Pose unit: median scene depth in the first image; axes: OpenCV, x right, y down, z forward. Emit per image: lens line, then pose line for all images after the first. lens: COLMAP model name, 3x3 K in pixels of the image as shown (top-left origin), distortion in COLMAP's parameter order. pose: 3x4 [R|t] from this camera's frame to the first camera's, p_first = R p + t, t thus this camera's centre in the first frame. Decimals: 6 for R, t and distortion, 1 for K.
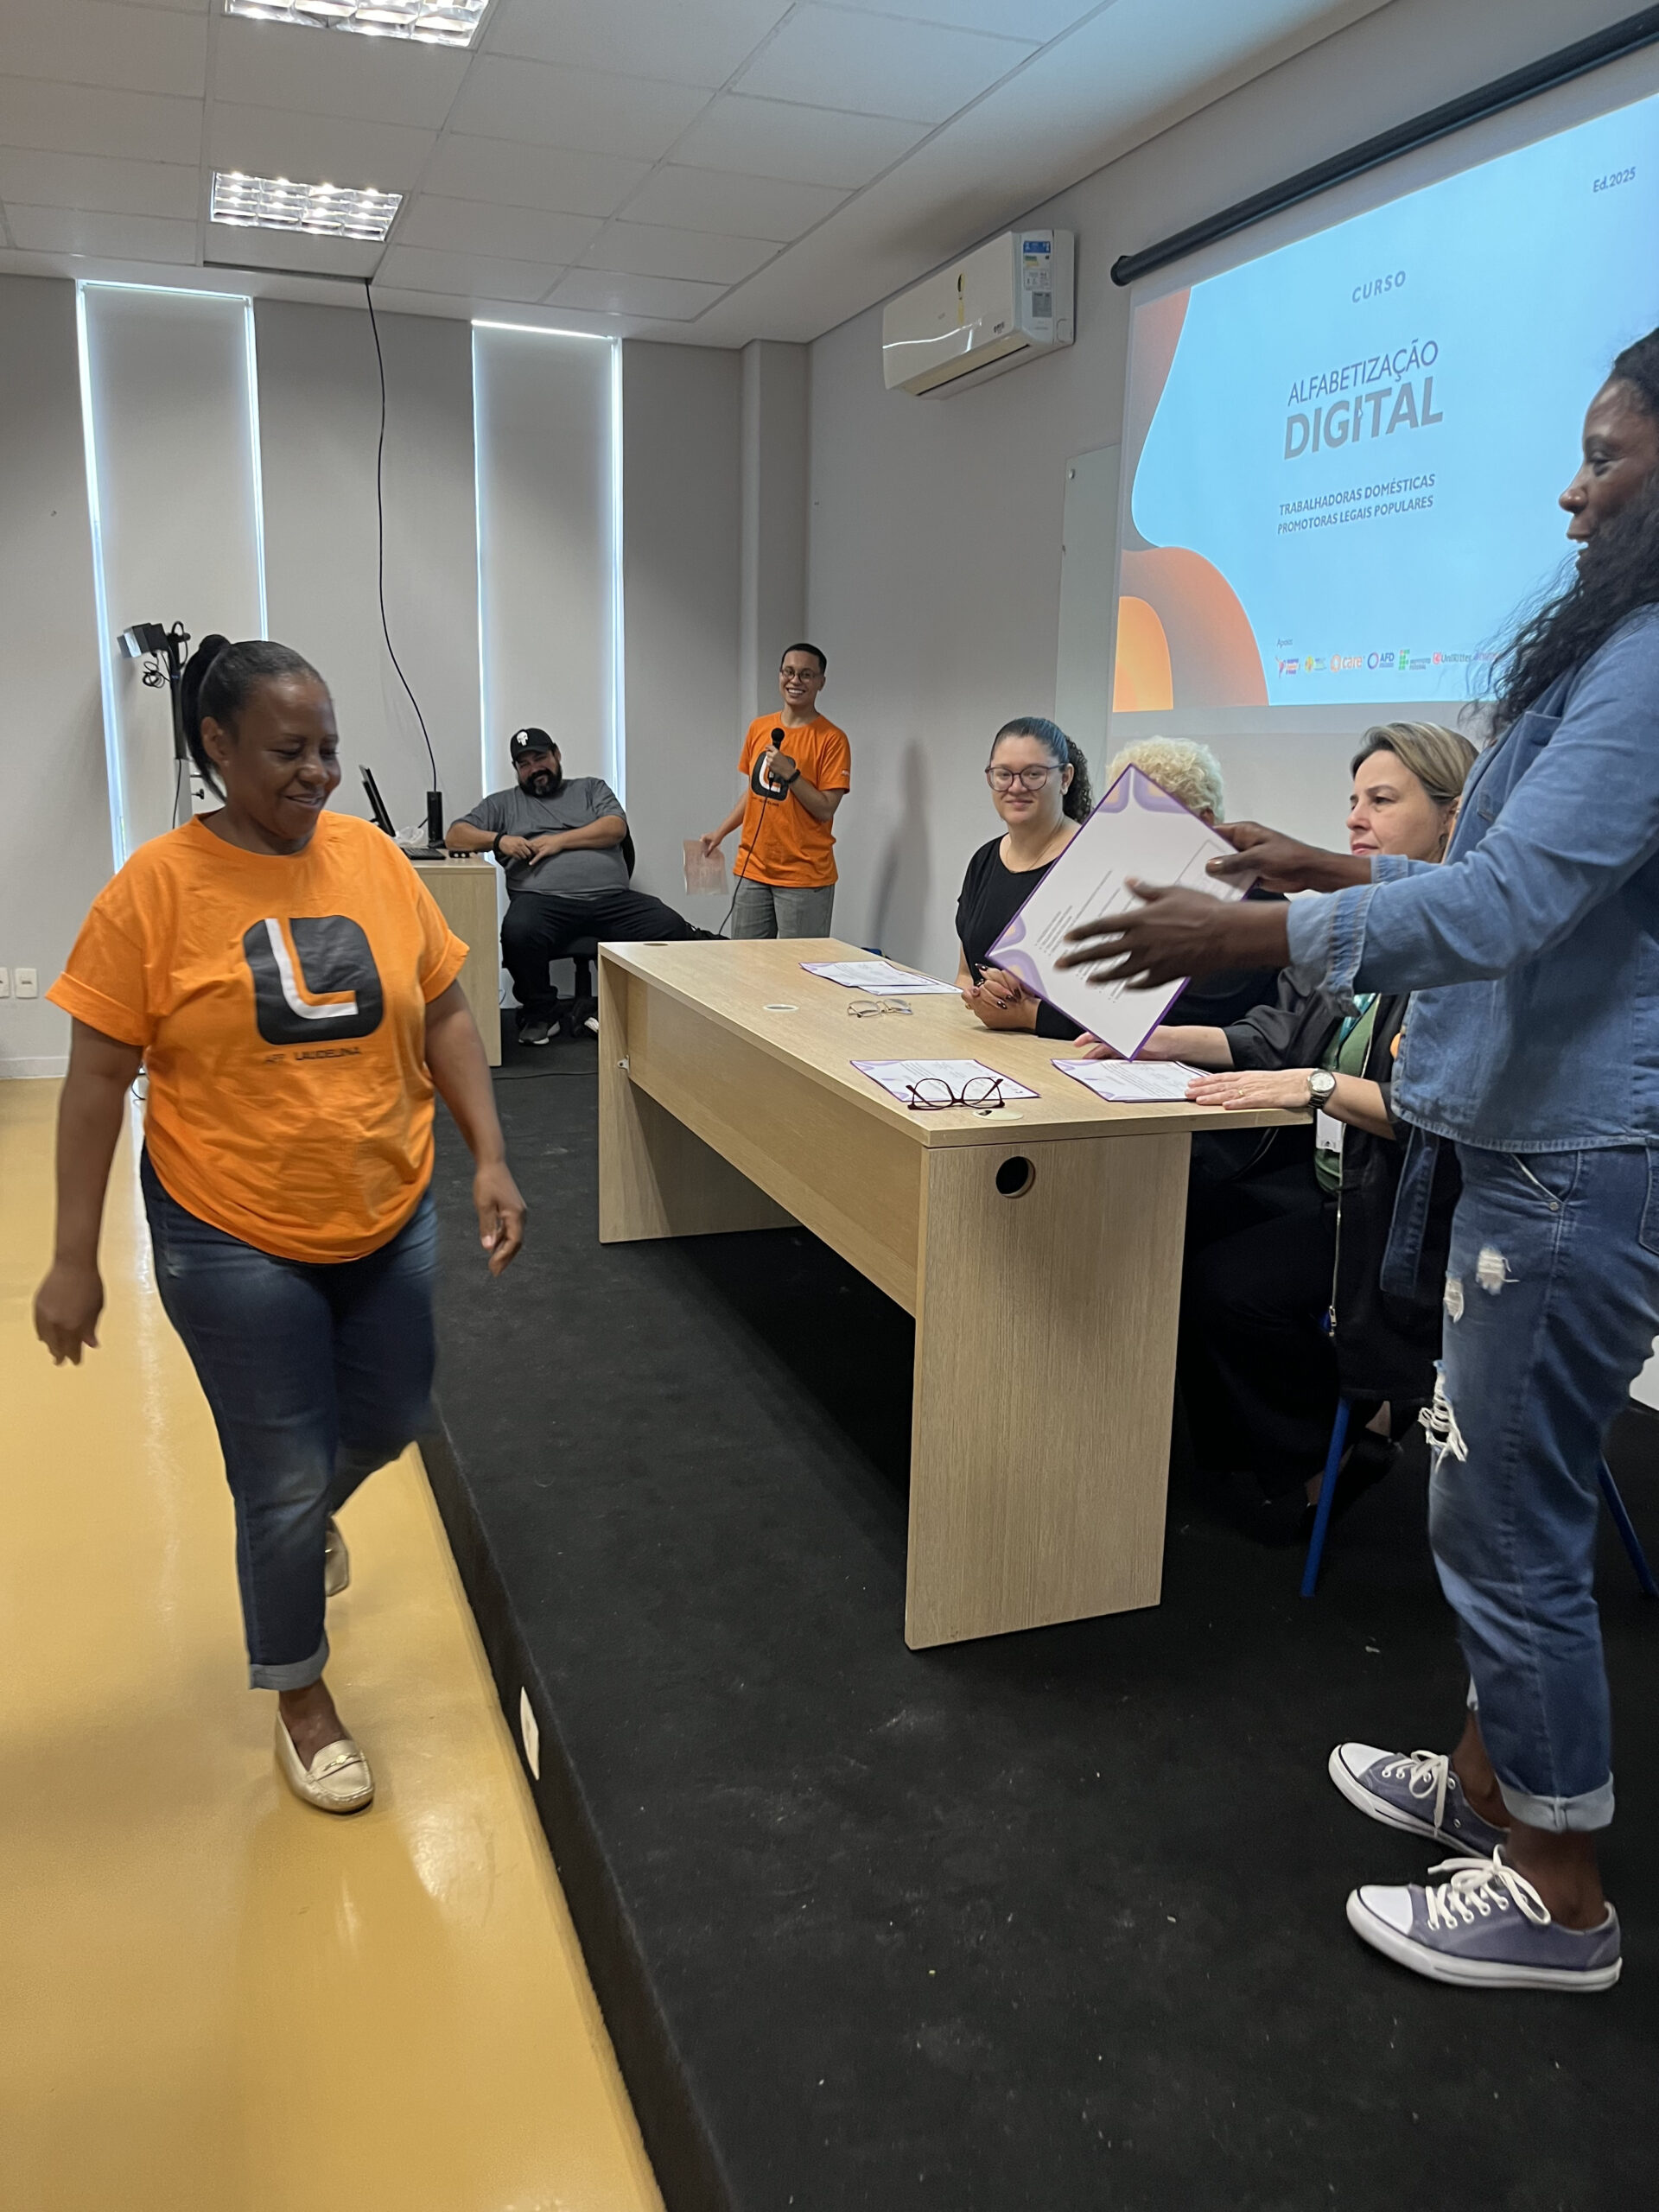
lens RADIAL K [[1686.0, 0, 835.8], [0, 1686.0, 1106.9], [0, 0, 1]] dist [0.010393, -0.048559]
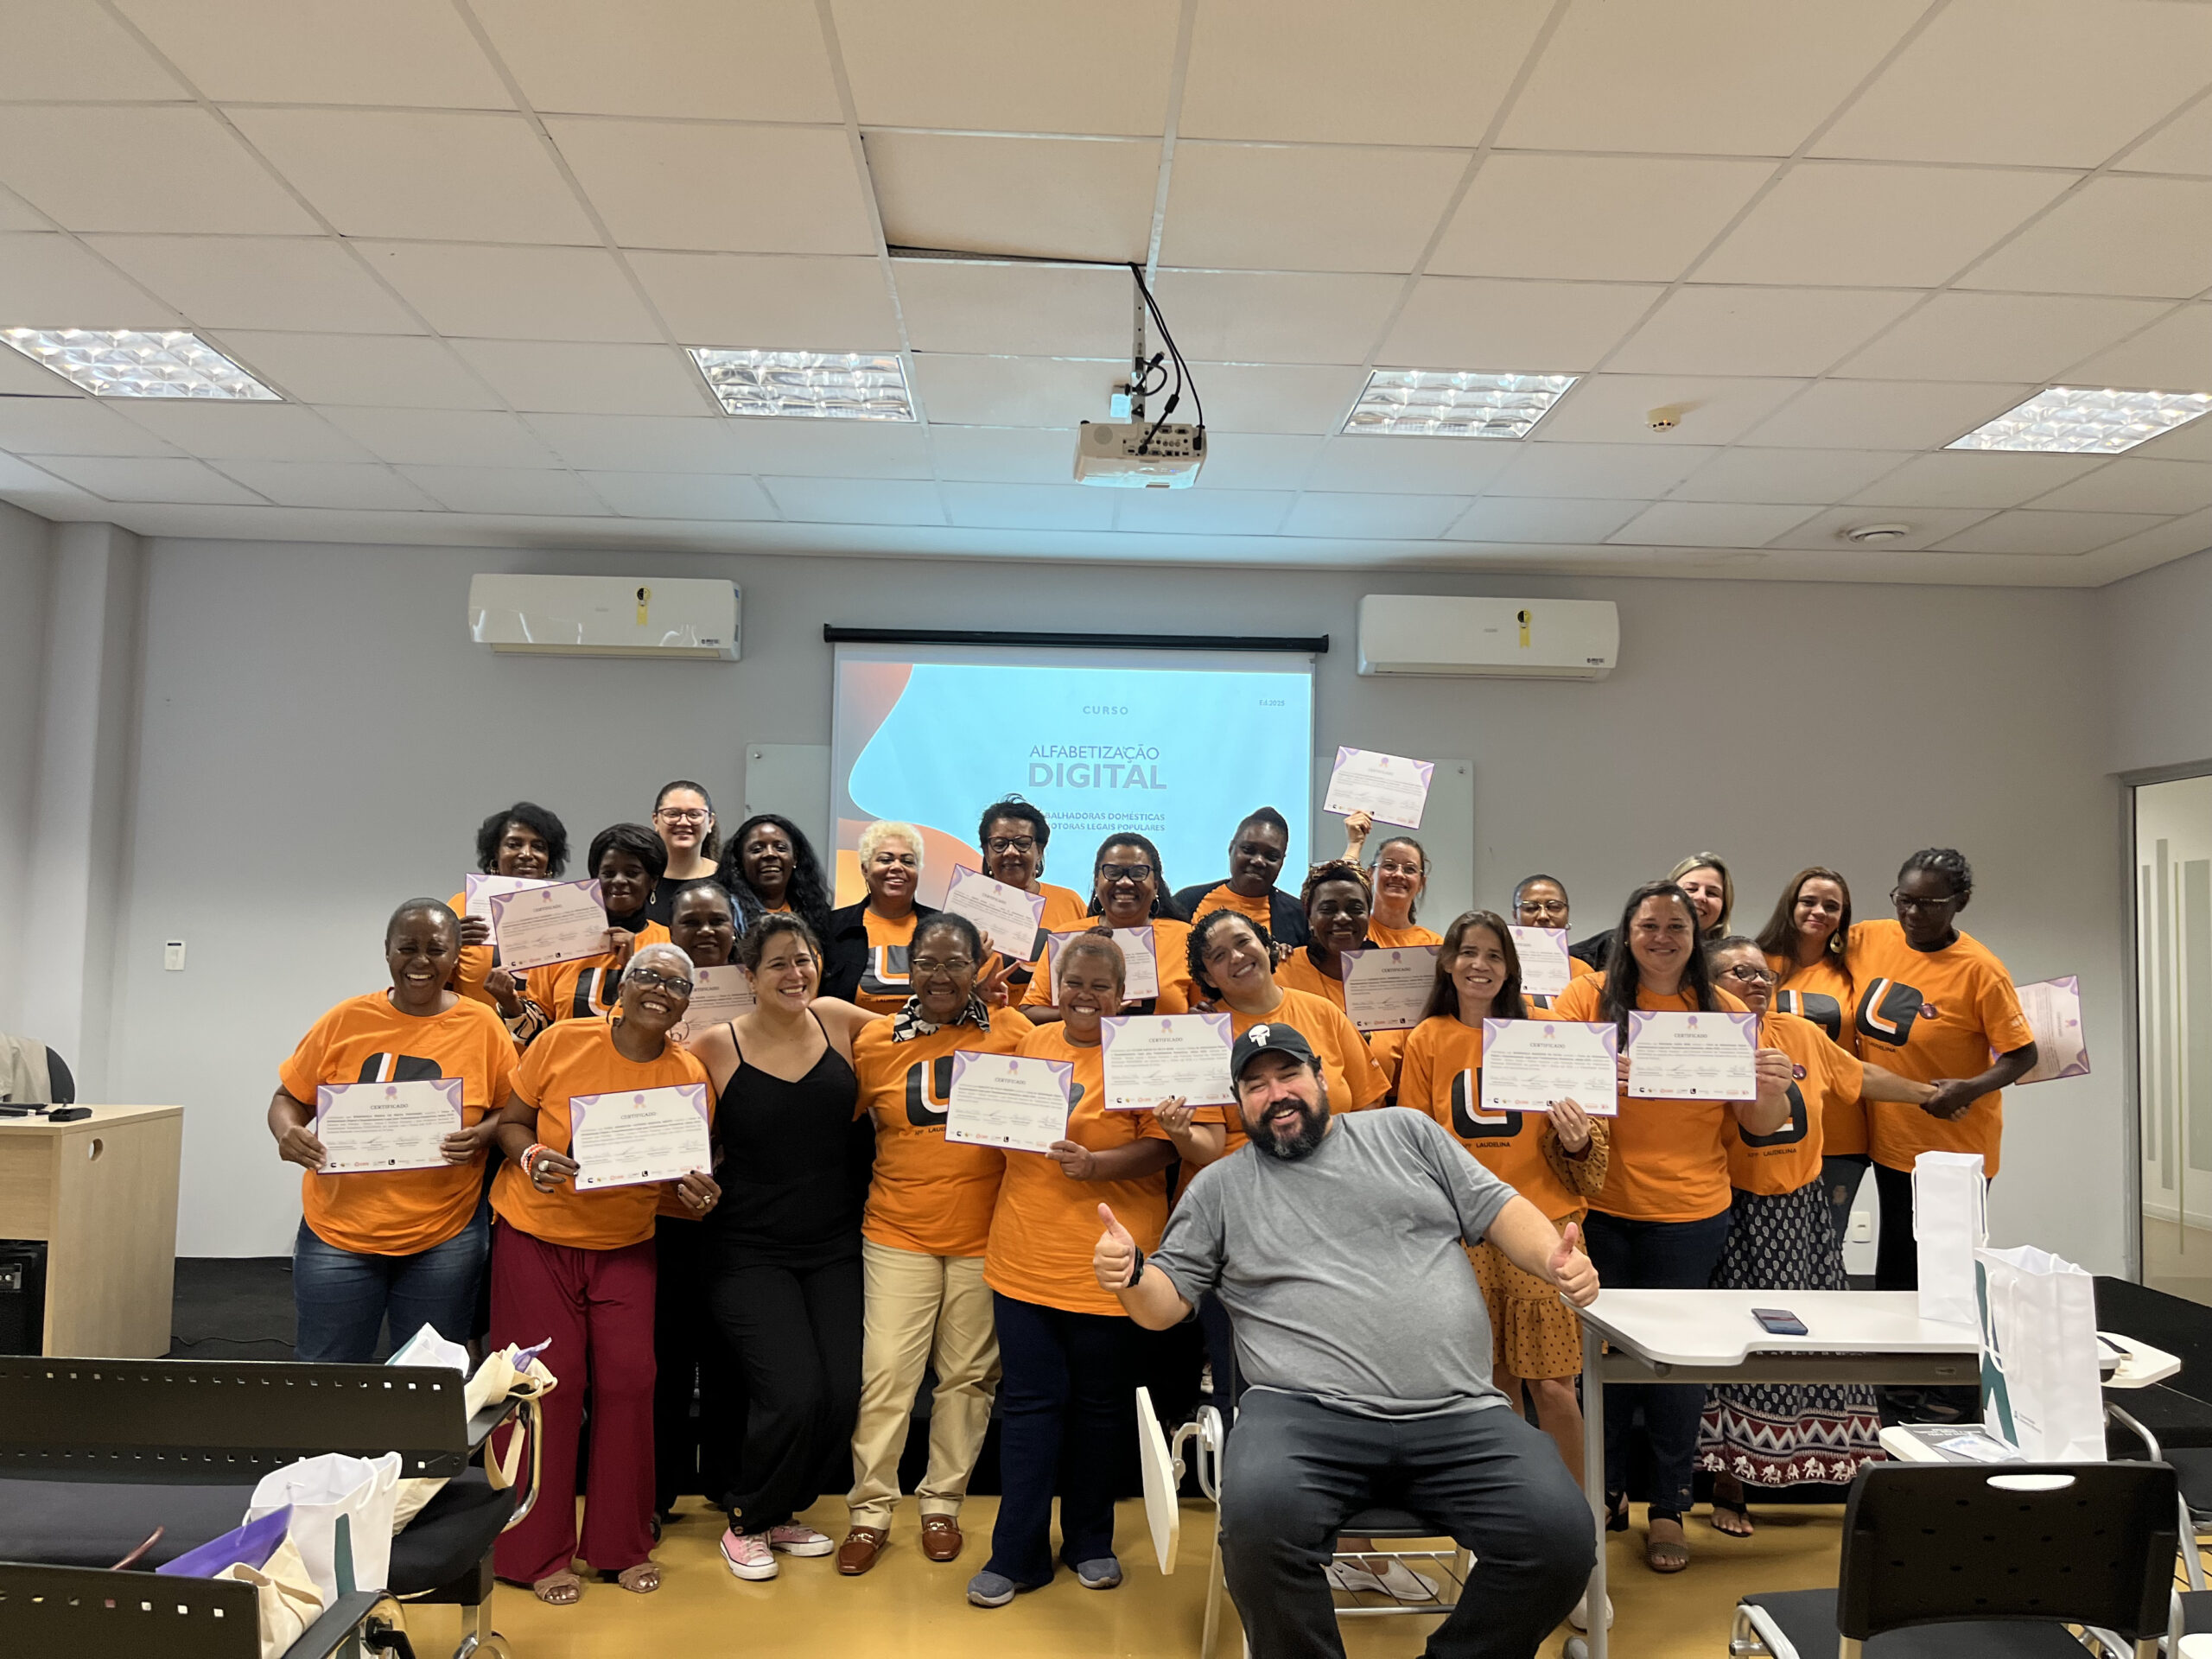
lens RADIAL K [[1686.0, 0, 1115.5], [0, 1686.0, 827.9], [0, 0, 1]] dist [0.010393, -0.048559]
pose [[0.309516, 0.057869, 0.949132, -1.326509], [0.193877, 0.973339, -0.122570, -0.125359], [-0.930920, 0.221952, 0.290045, 0.453796]]
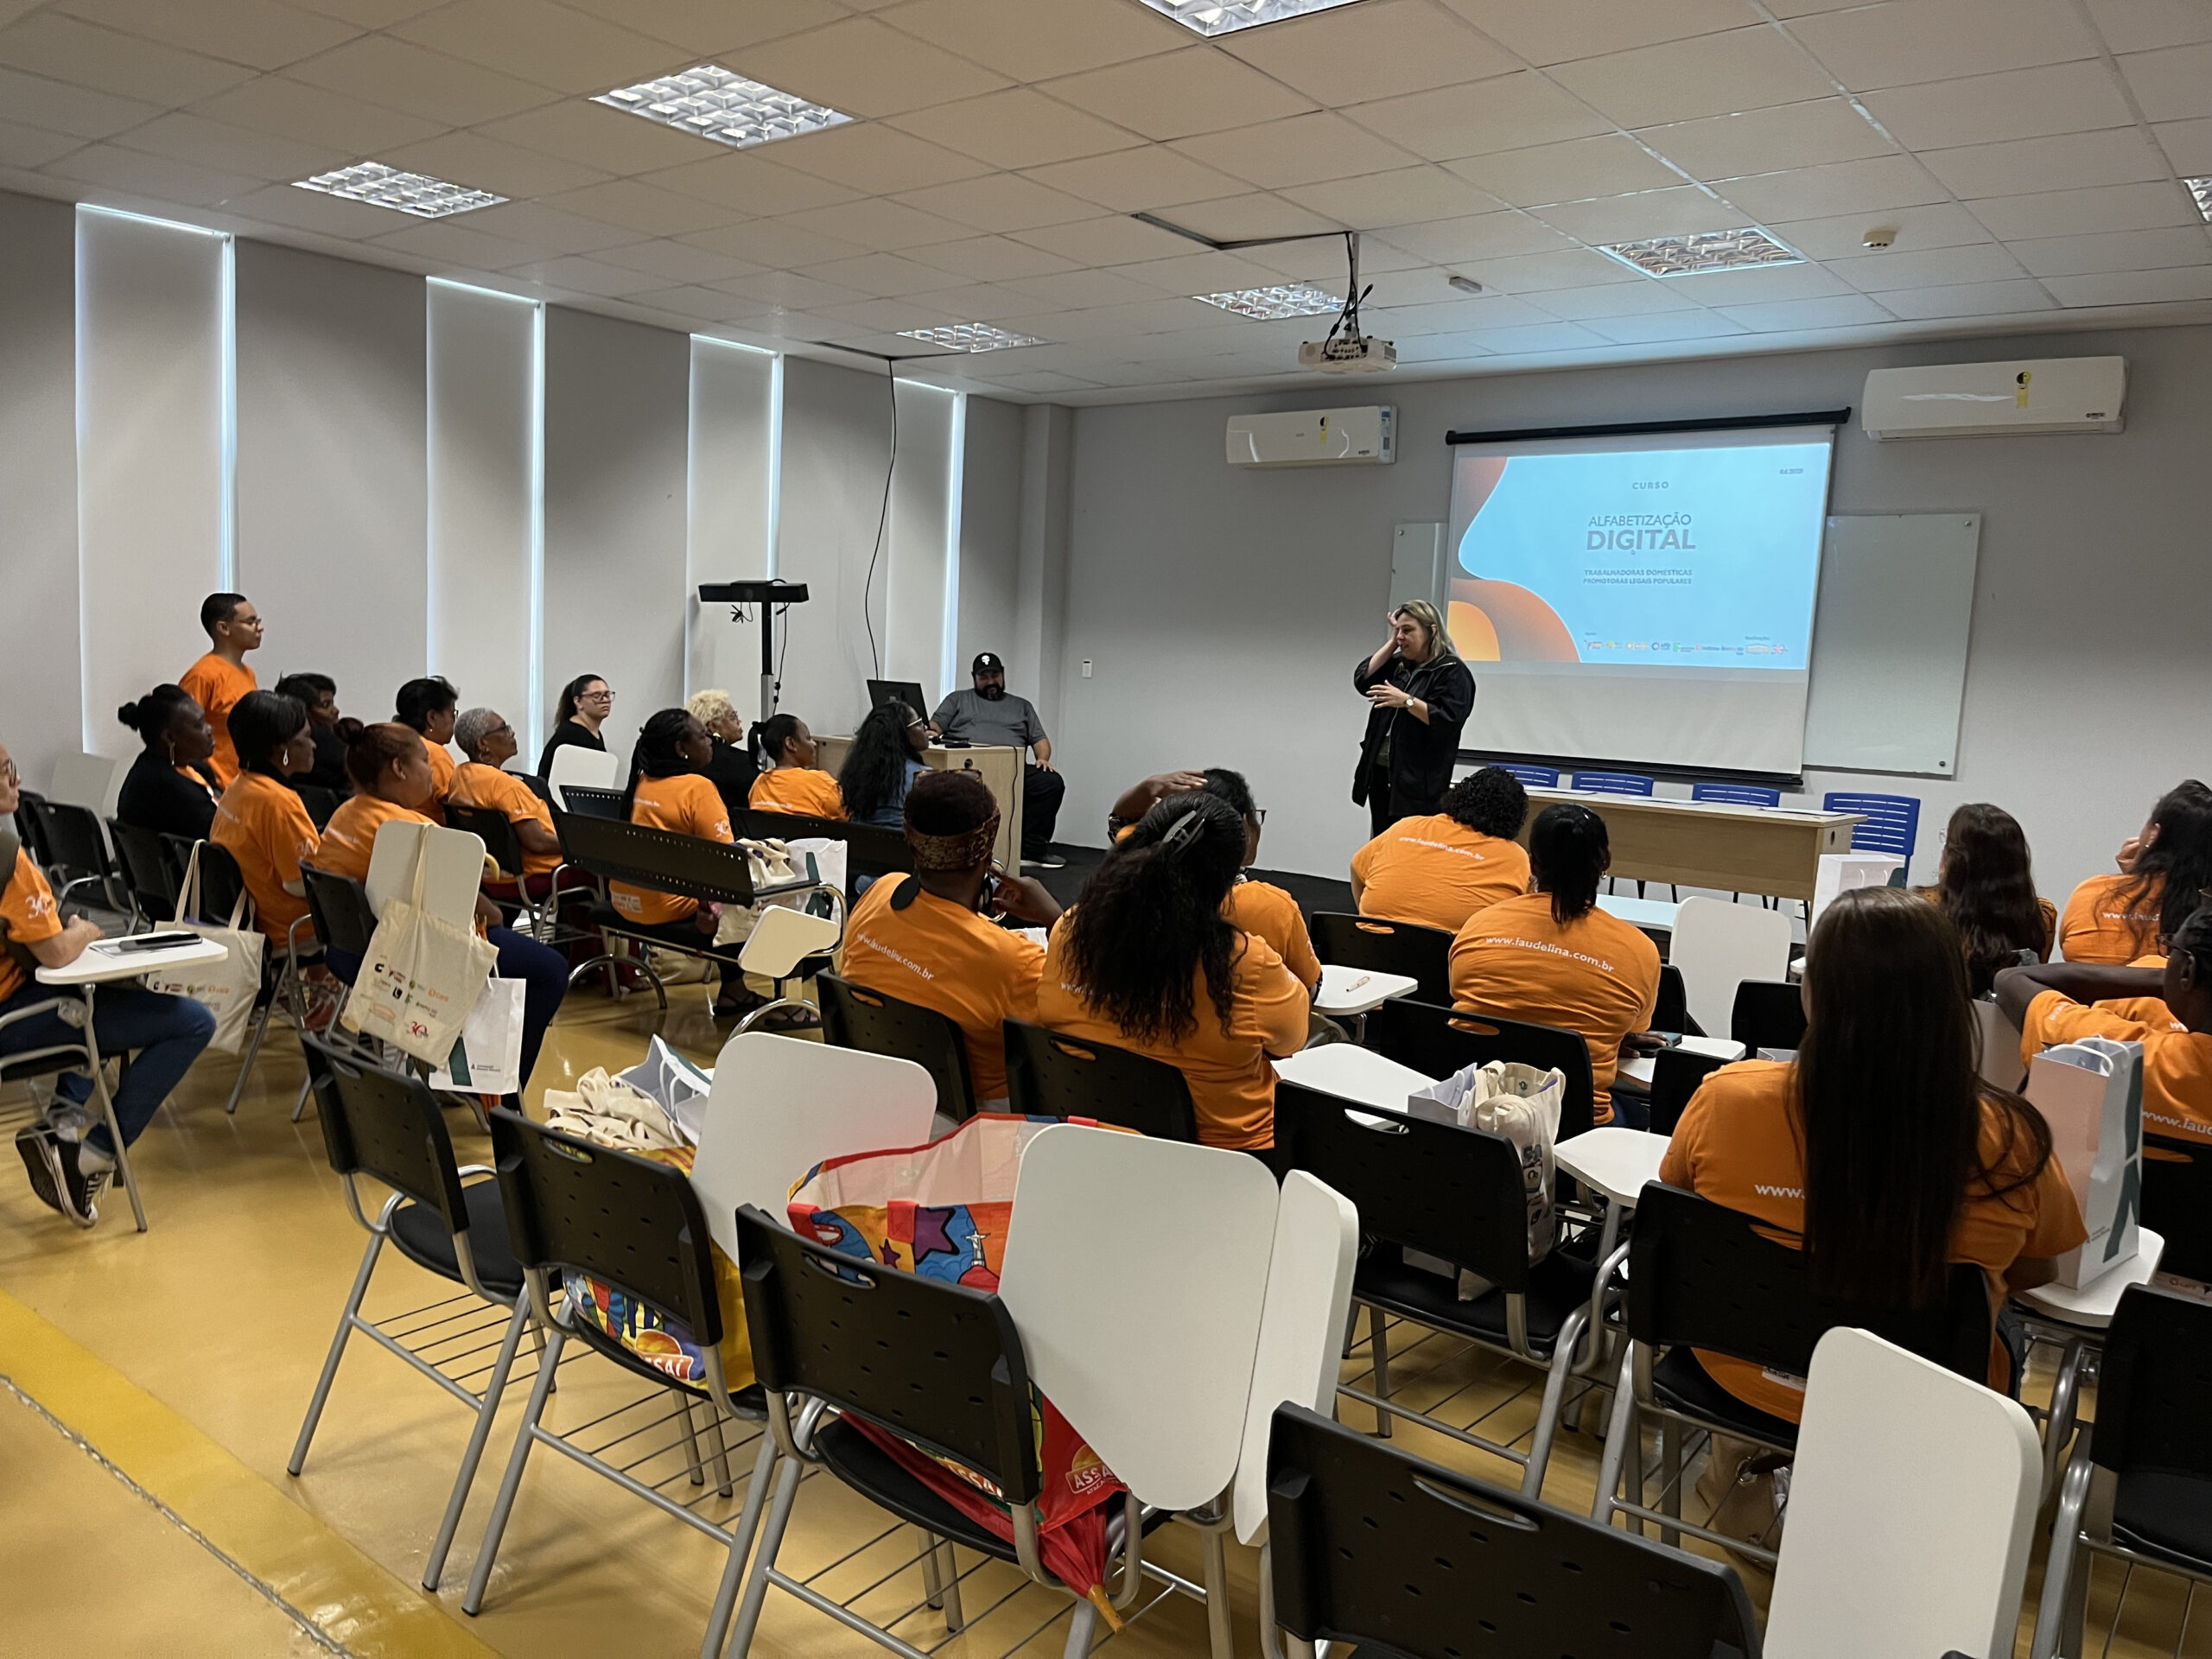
lens RADIAL K [[1639.4, 0, 1098.8], [0, 1639.4, 844.0], [0, 0, 1]] dist [-0.009677, -0.009978]
pose [[0.860329, -0.048038, 0.507470, -1.383591], [0.089507, 0.994318, -0.057621, 0.055480], [-0.501819, 0.094995, 0.859741, -0.460652]]
